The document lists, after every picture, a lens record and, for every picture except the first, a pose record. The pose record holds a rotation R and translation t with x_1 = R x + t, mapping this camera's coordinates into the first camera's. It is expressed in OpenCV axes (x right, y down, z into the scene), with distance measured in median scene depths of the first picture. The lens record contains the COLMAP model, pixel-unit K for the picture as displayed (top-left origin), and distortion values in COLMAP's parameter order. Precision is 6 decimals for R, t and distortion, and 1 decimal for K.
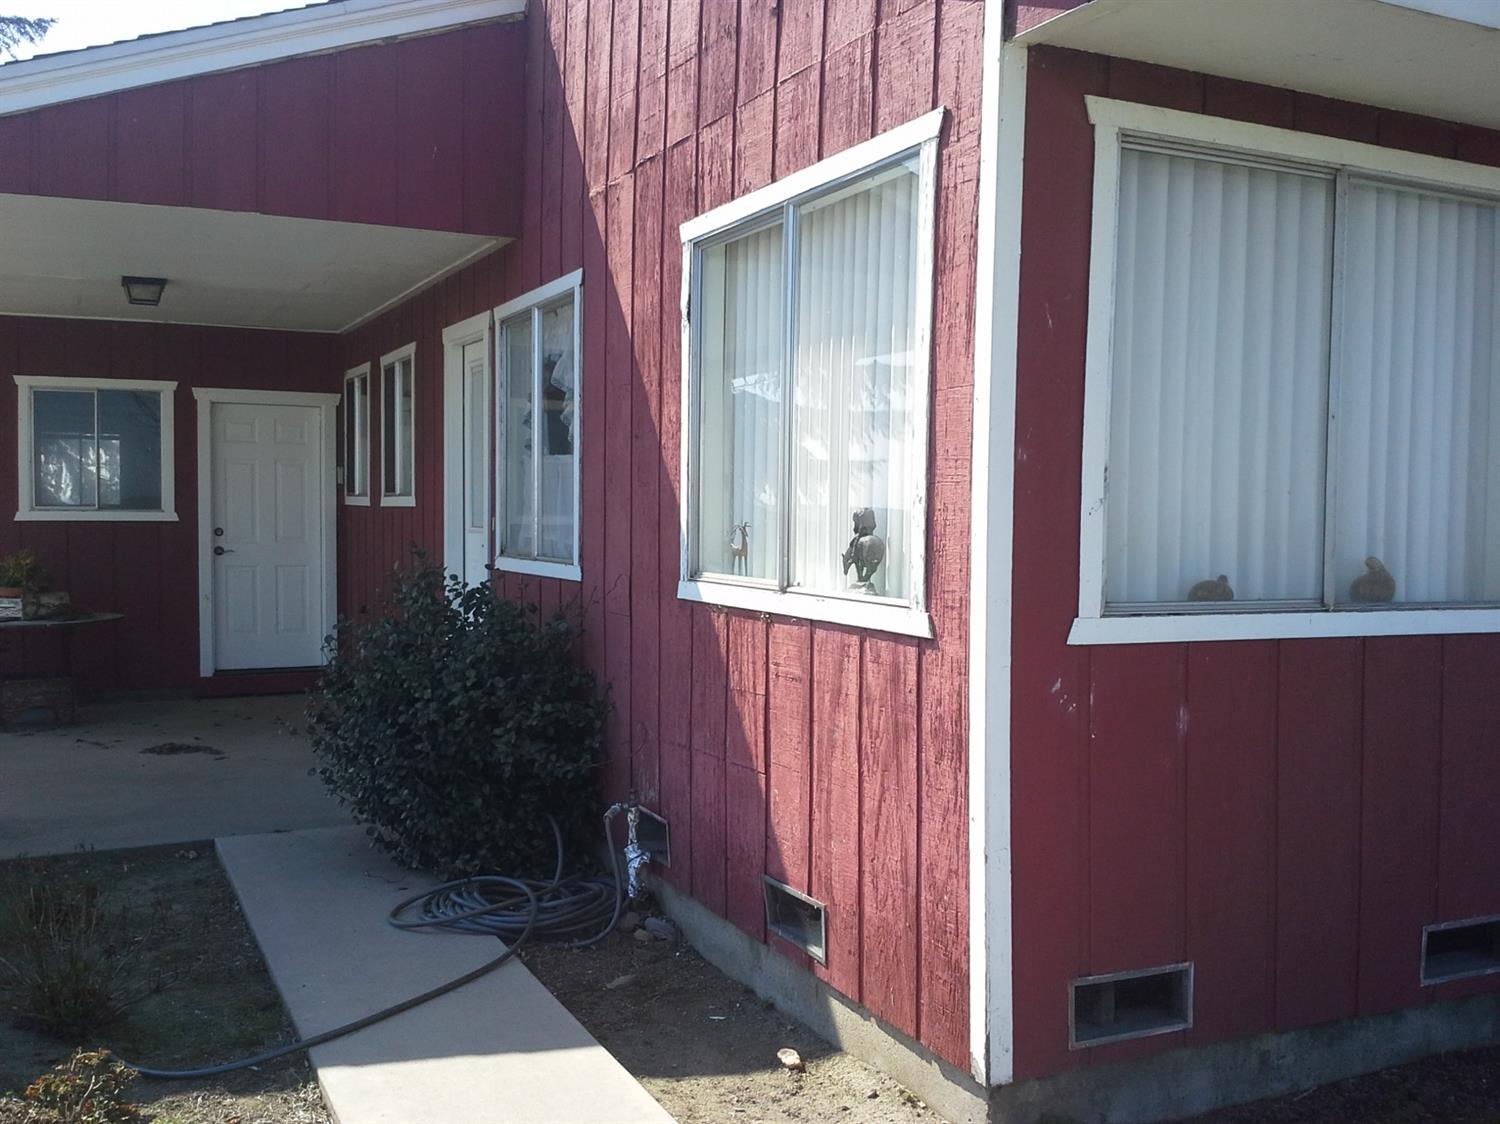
lens RADIAL K [[1497.4, 0, 752.8], [0, 1497.4, 549.8], [0, 0, 1]] dist [0.288589, -0.569151]
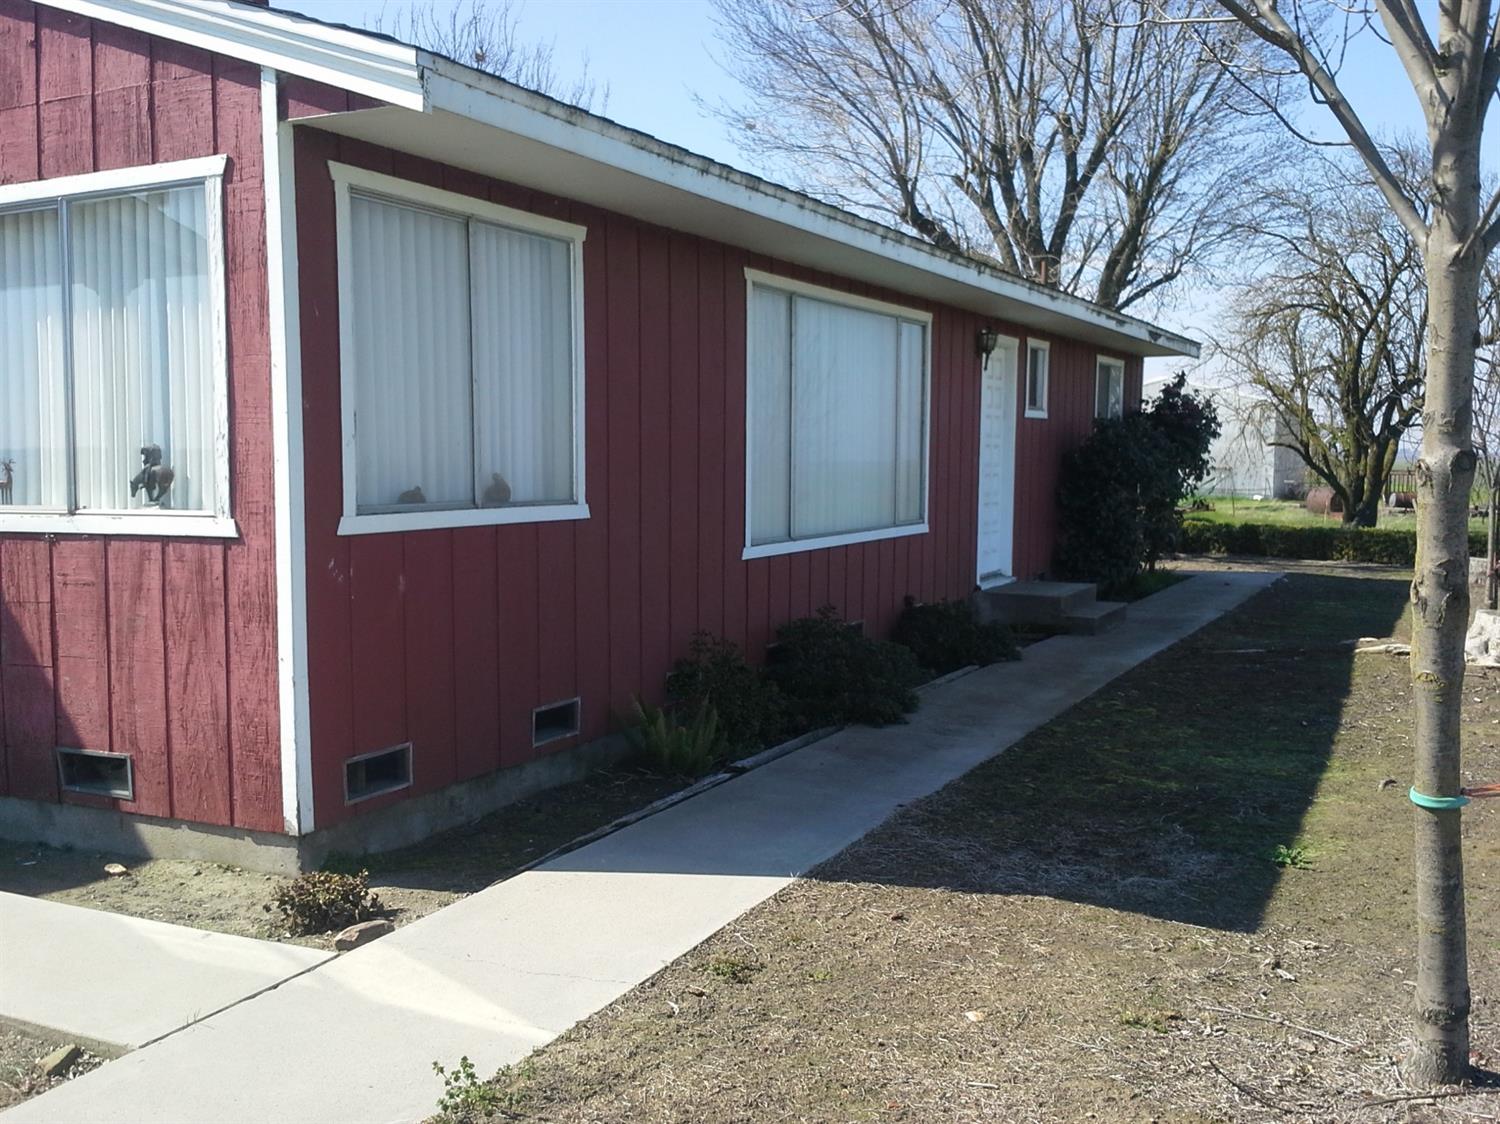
lens RADIAL K [[1508.8, 0, 779.7], [0, 1508.8, 567.3], [0, 0, 1]] dist [0.083911, -0.239645]
pose [[0.785289, -0.065096, 0.615698, -0.325433], [0.035582, 0.997559, 0.060087, 0.018876], [-0.618106, -0.025278, 0.785688, -0.373845]]
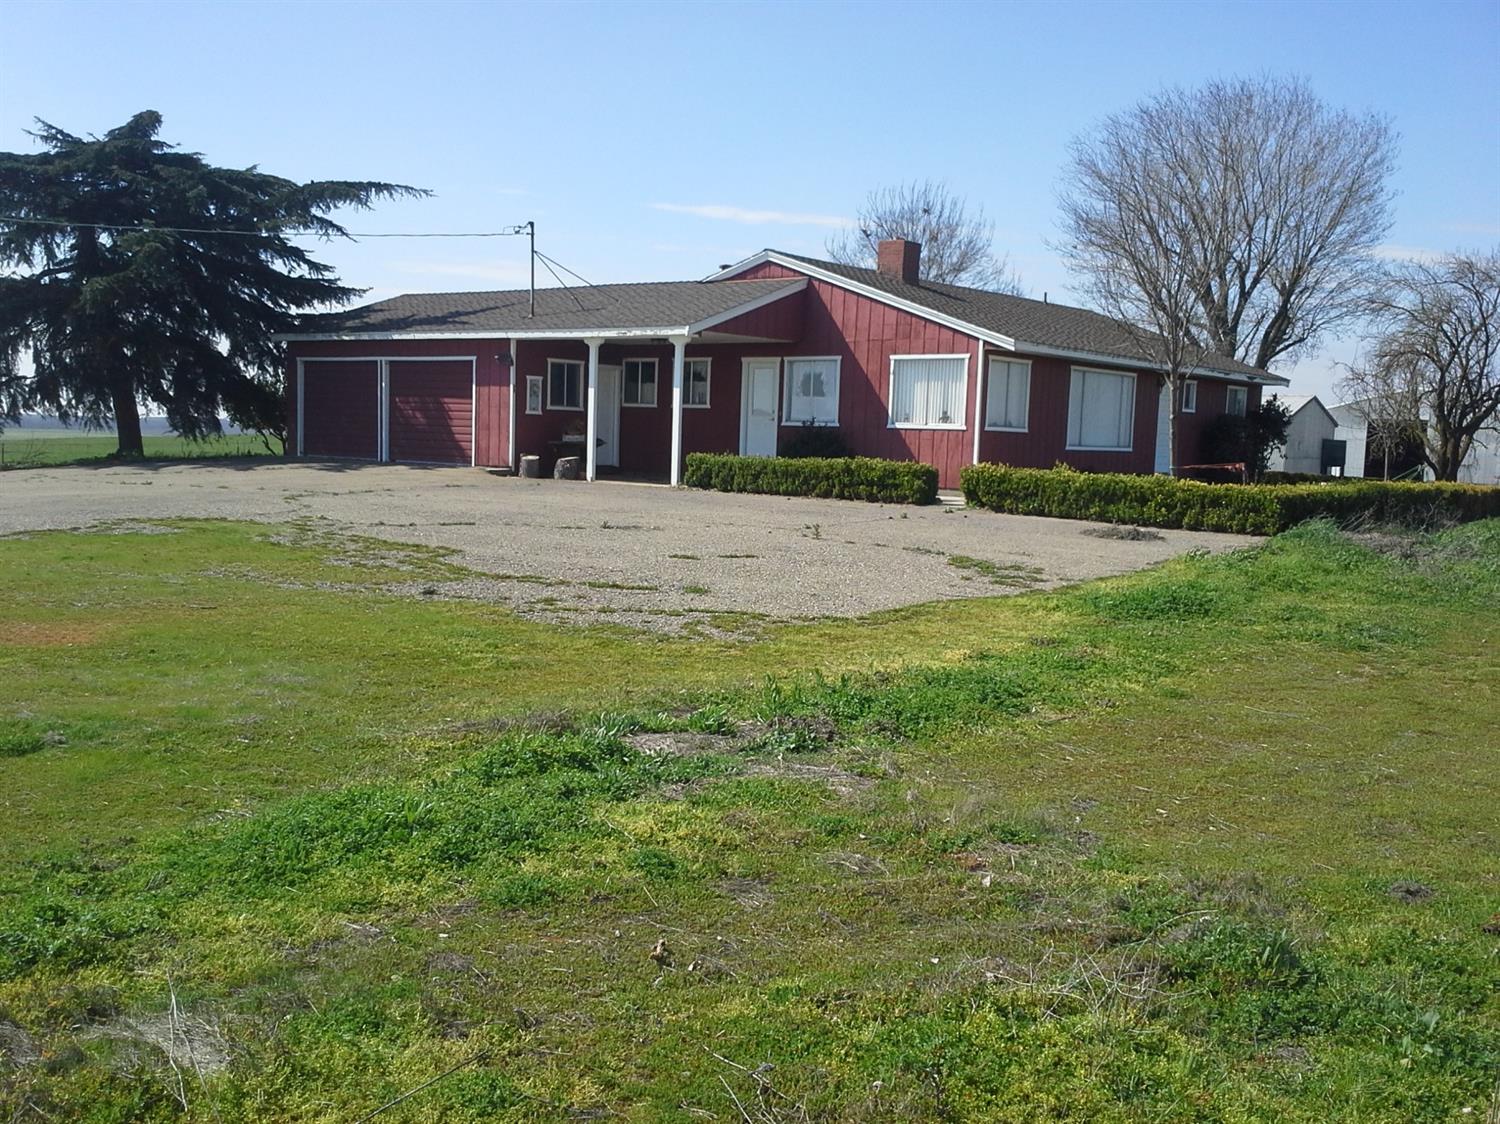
lens RADIAL K [[1508.8, 0, 779.7], [0, 1508.8, 567.3], [0, 0, 1]] dist [0.083911, -0.239645]
pose [[0.893206, -0.024726, 0.448967, -3.531709], [-0.005835, 0.997765, 0.066560, 0.217904], [-0.449610, -0.062071, 0.891066, -4.525427]]
